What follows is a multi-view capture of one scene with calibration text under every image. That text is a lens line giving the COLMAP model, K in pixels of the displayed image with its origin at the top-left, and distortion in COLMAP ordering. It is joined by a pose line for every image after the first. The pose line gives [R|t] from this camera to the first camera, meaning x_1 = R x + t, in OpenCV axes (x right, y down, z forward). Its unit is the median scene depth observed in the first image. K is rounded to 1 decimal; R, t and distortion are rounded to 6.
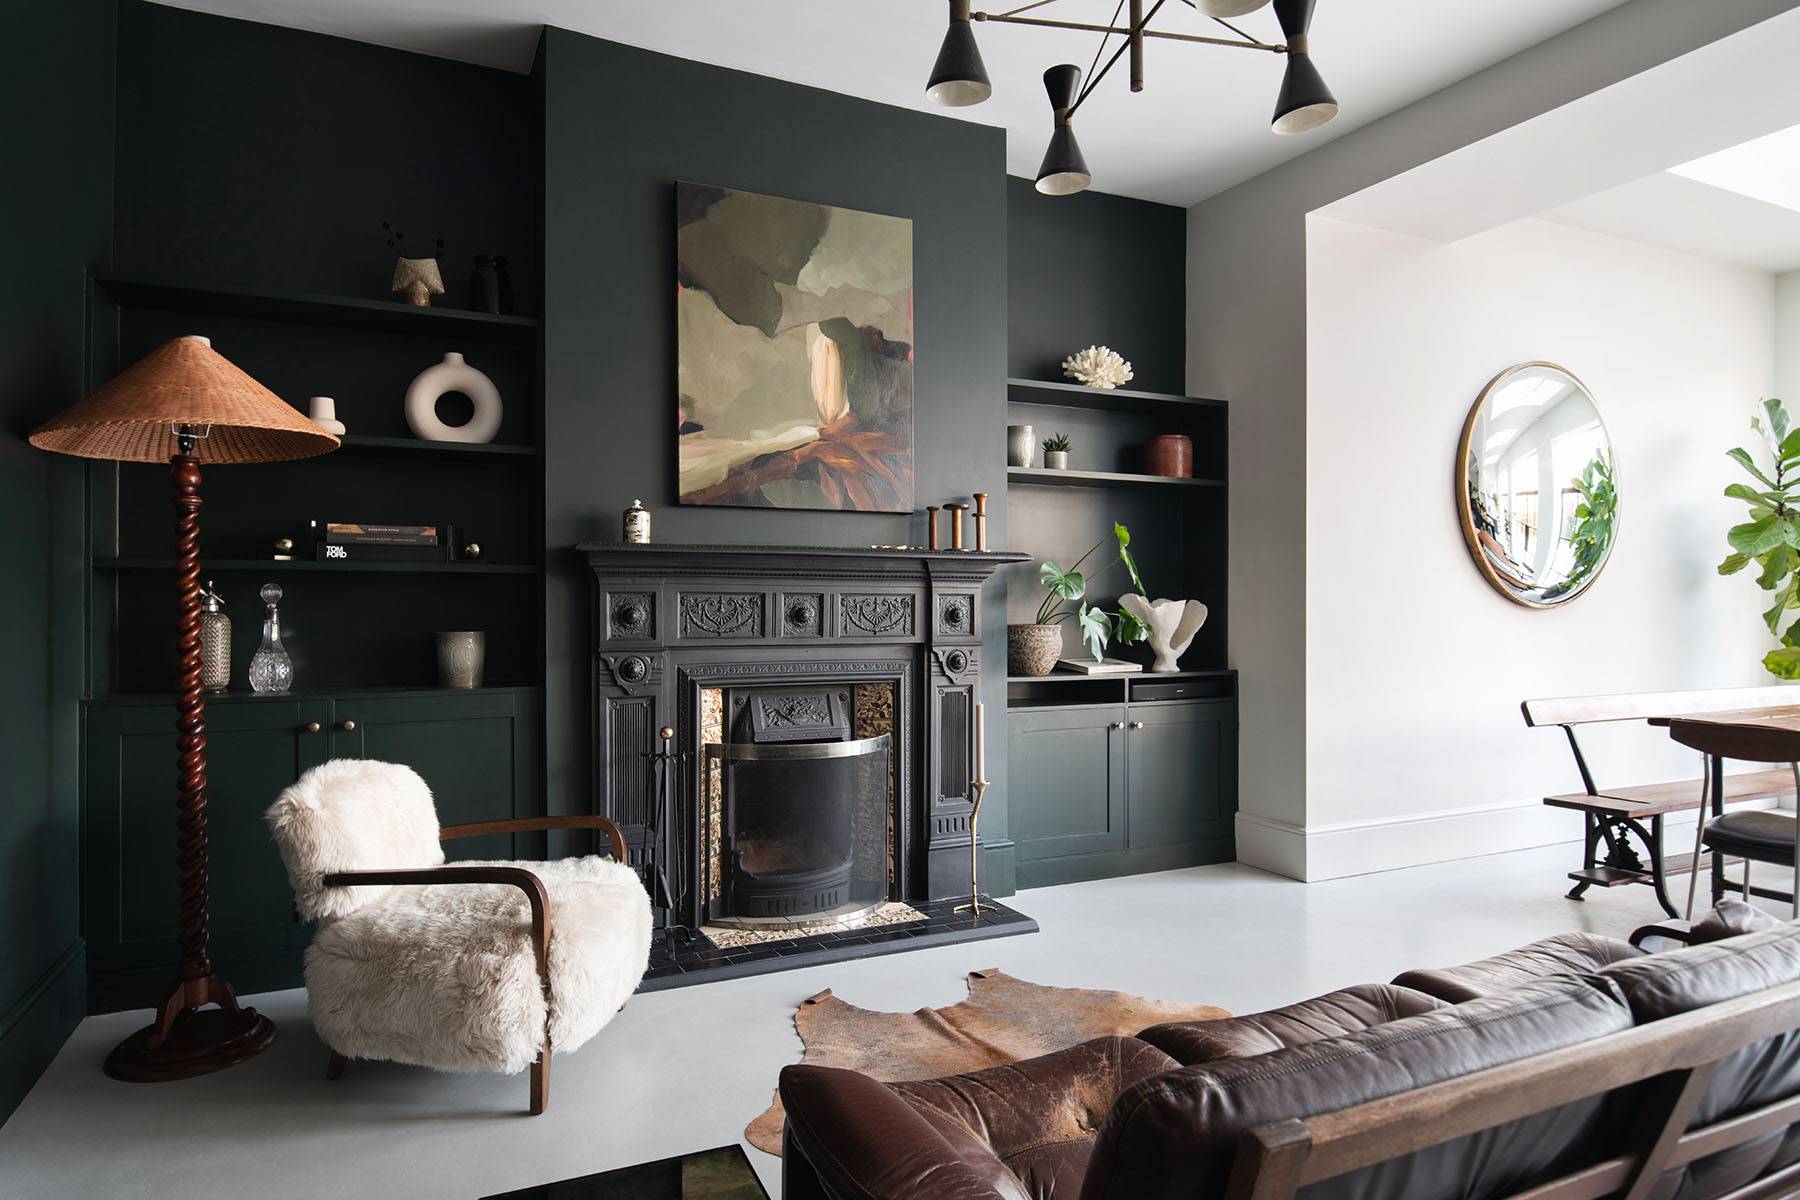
lens RADIAL K [[971.3, 0, 845.7], [0, 971.3, 613.1], [0, 0, 1]] dist [-0.008452, -0.002093]
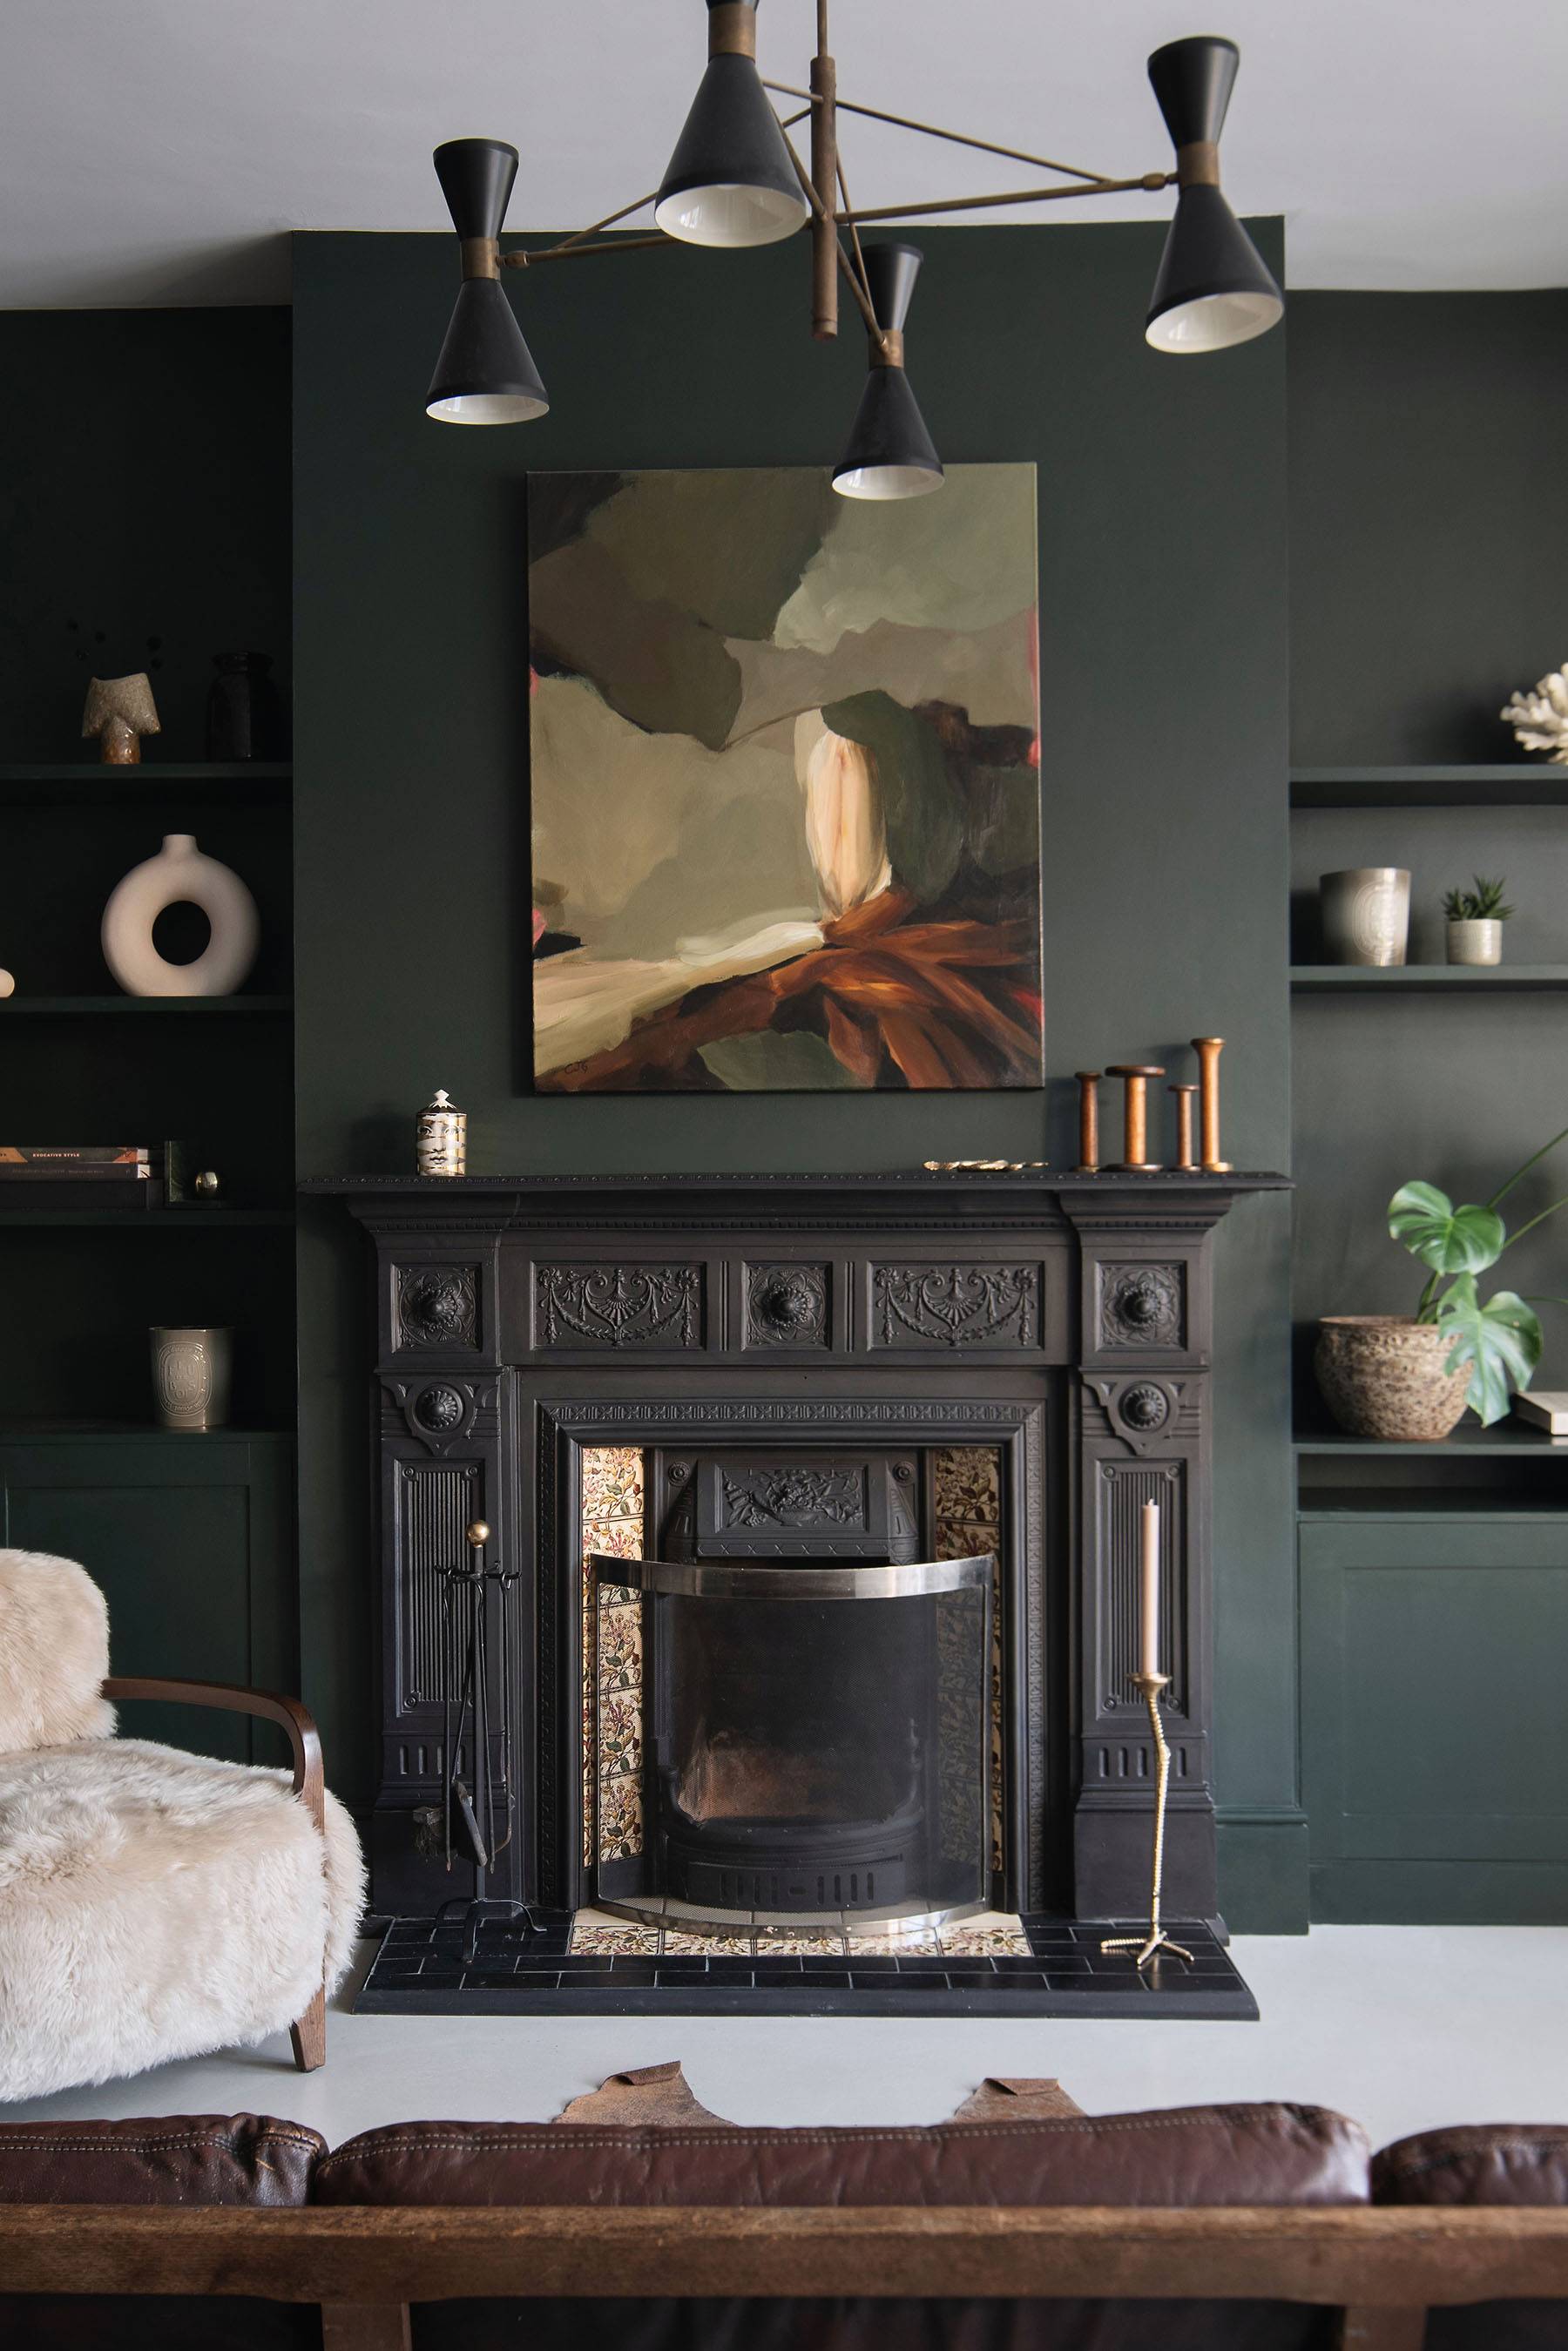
lens RADIAL K [[2172.7, 0, 701.7], [0, 2172.7, 1199.9], [0, 0, 1]] dist [-0.013771, 0.000000]
pose [[0.908839, -0.001204, -0.417145, 0.376161], [0.001149, 0.999999, -0.000381, -0.051078], [0.417145, -0.000133, 0.908840, -0.021752]]
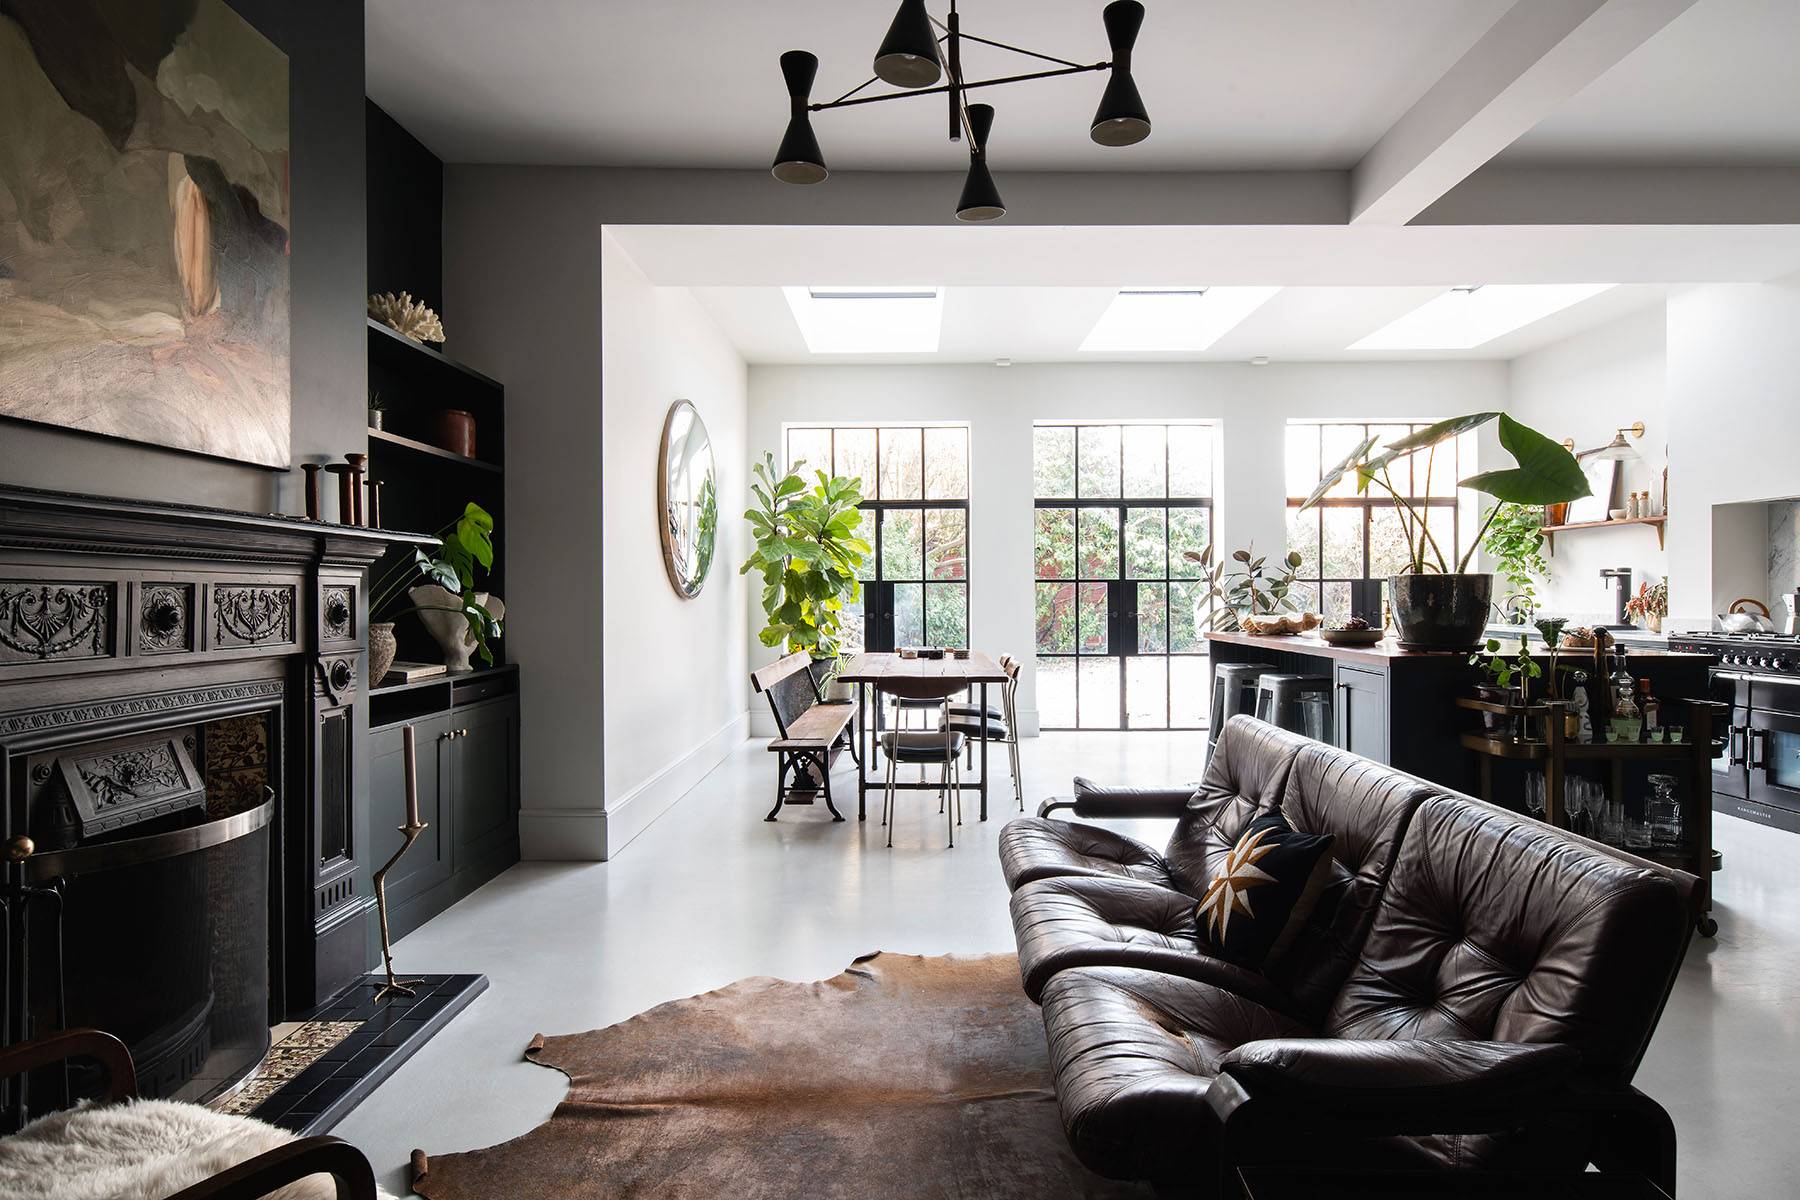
lens RADIAL K [[971.3, 0, 896.8], [0, 971.3, 603.2], [0, 0, 1]] dist [-0.008452, -0.002093]
pose [[0.419395, -0.009094, 0.907758, -0.408586], [0.007821, 0.999949, 0.006404, -0.007487], [-0.907770, 0.004414, 0.419444, 0.316873]]
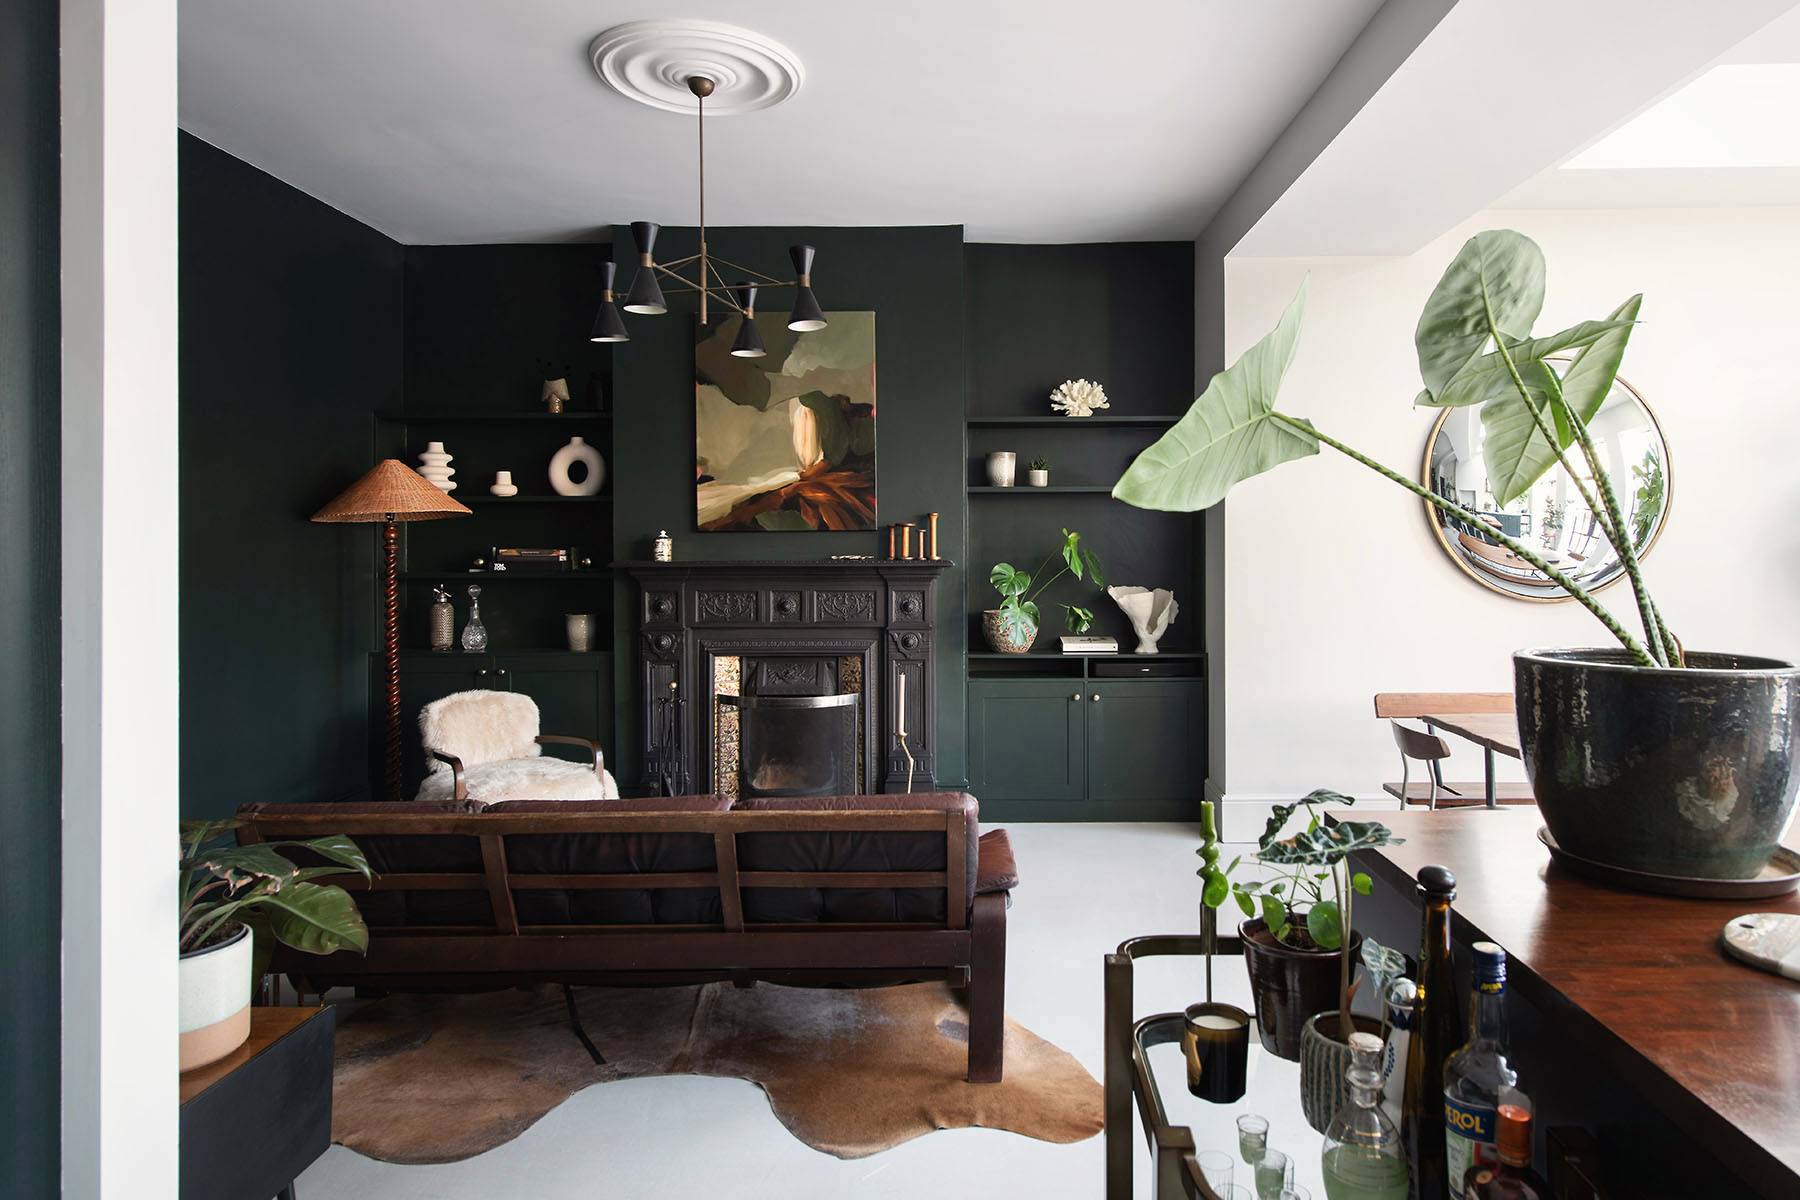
lens RADIAL K [[971.3, 0, 943.4], [0, 971.3, 558.0], [0, 0, 1]] dist [-0.008452, -0.002093]
pose [[0.924691, -0.001107, -0.380718, 0.700440], [0.000545, 0.999999, -0.001584, -0.065379], [0.380719, 0.001257, 0.924690, -0.214516]]
